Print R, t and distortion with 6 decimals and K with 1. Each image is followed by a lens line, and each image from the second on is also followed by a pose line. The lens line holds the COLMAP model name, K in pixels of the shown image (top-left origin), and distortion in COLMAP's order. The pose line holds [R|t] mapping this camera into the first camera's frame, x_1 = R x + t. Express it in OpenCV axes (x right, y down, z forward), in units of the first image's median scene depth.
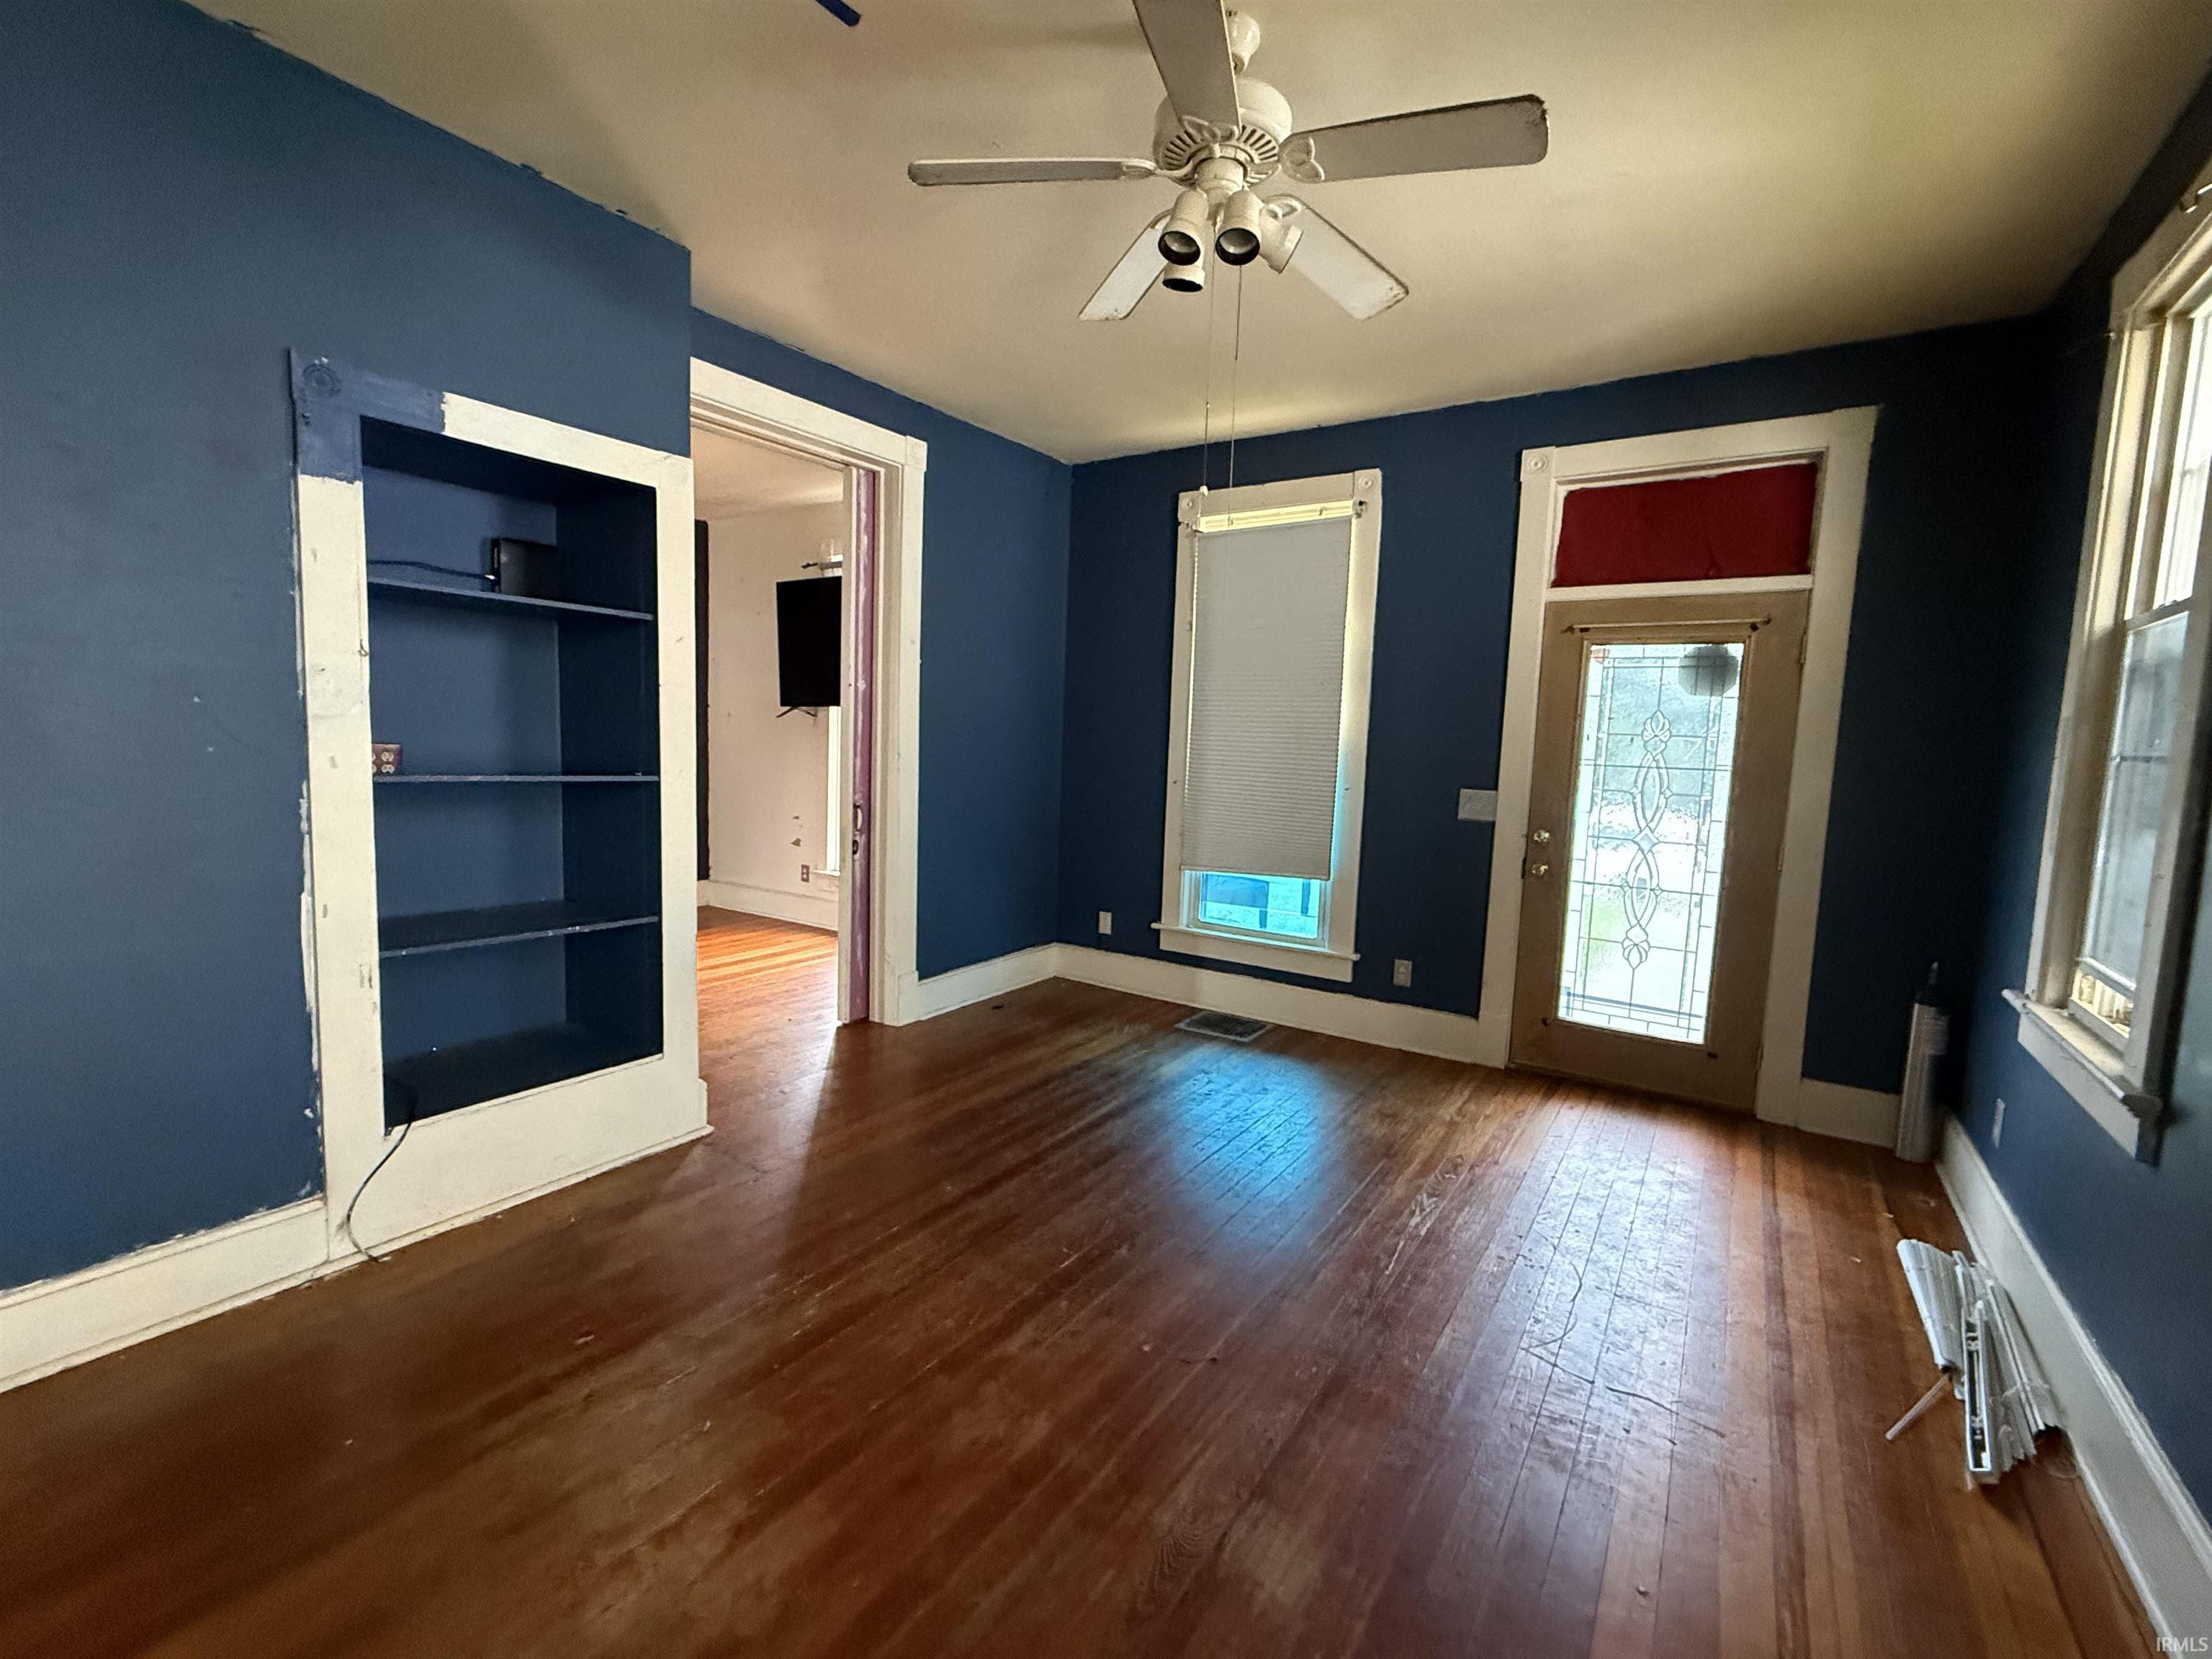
lens RADIAL K [[975.8, 0, 1110.2], [0, 975.8, 837.4], [0, 0, 1]] dist [-0.000203, 0.000022]
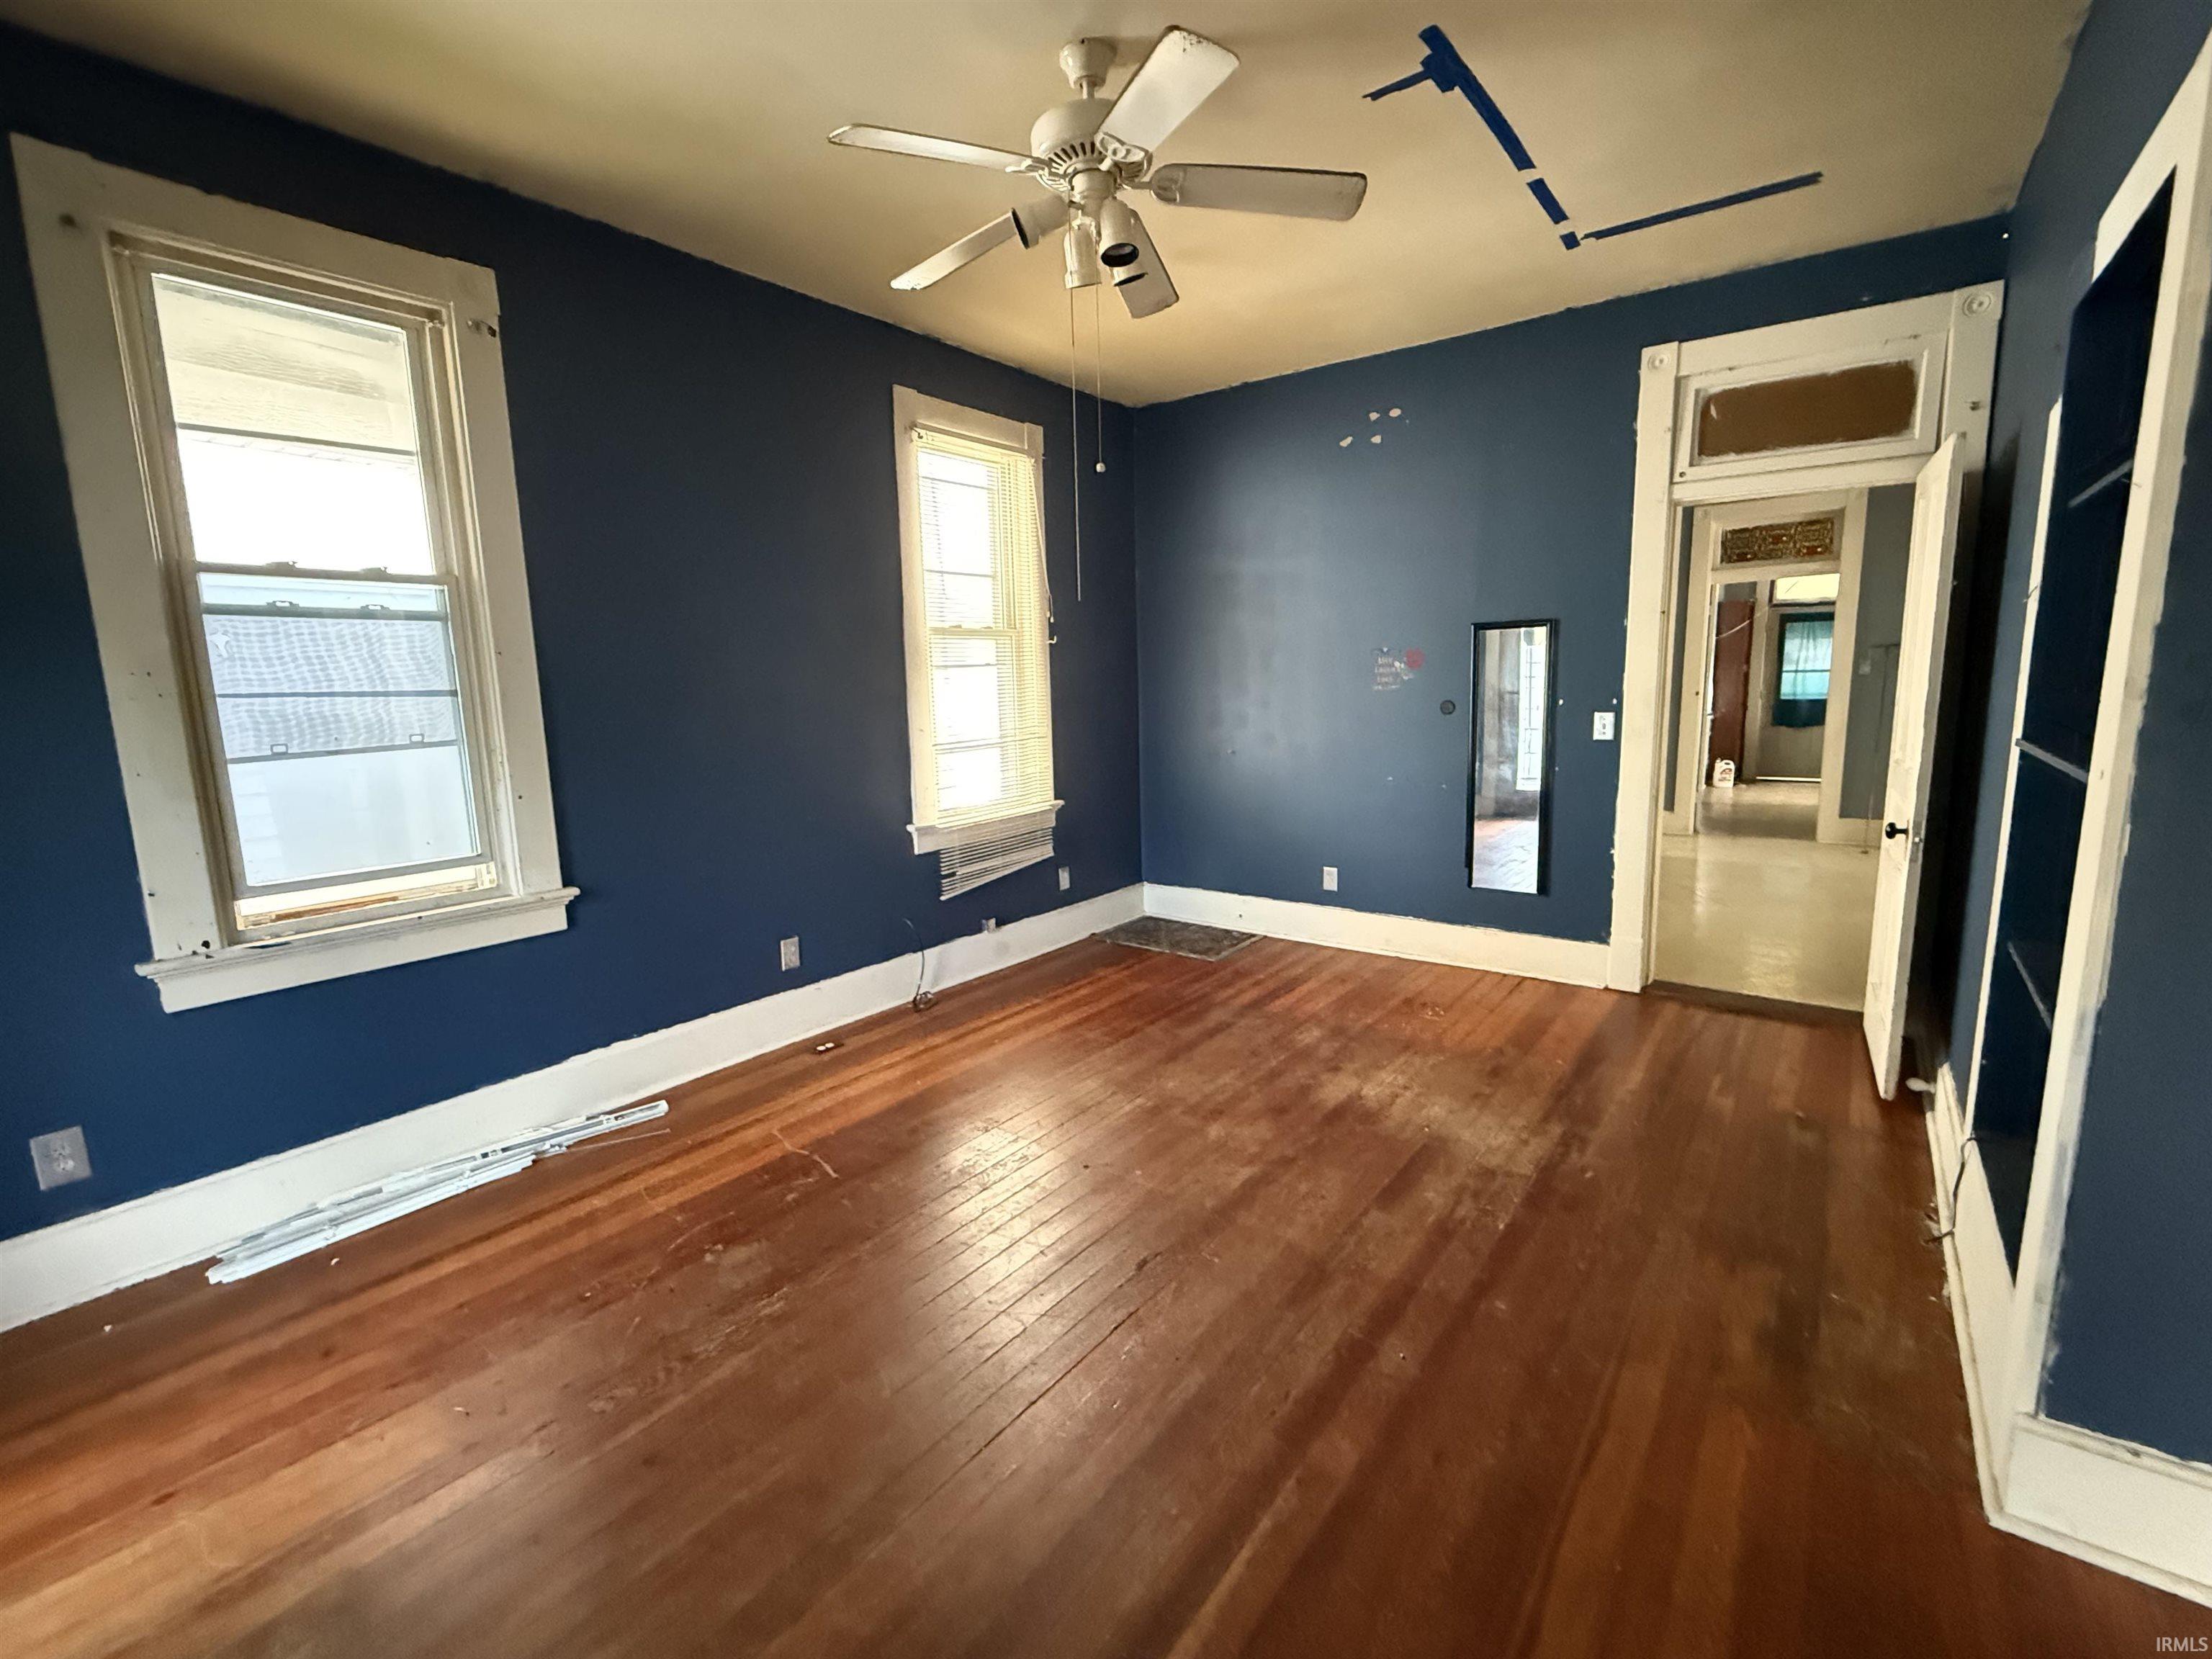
lens RADIAL K [[975.8, 0, 1110.2], [0, 975.8, 837.4], [0, 0, 1]] dist [-0.000203, 0.000022]
pose [[-0.997608, -0.025053, 0.064419, 0.002868], [-0.007691, 0.966448, 0.256745, -0.219961], [-0.068690, 0.255636, -0.964330, 2.167693]]
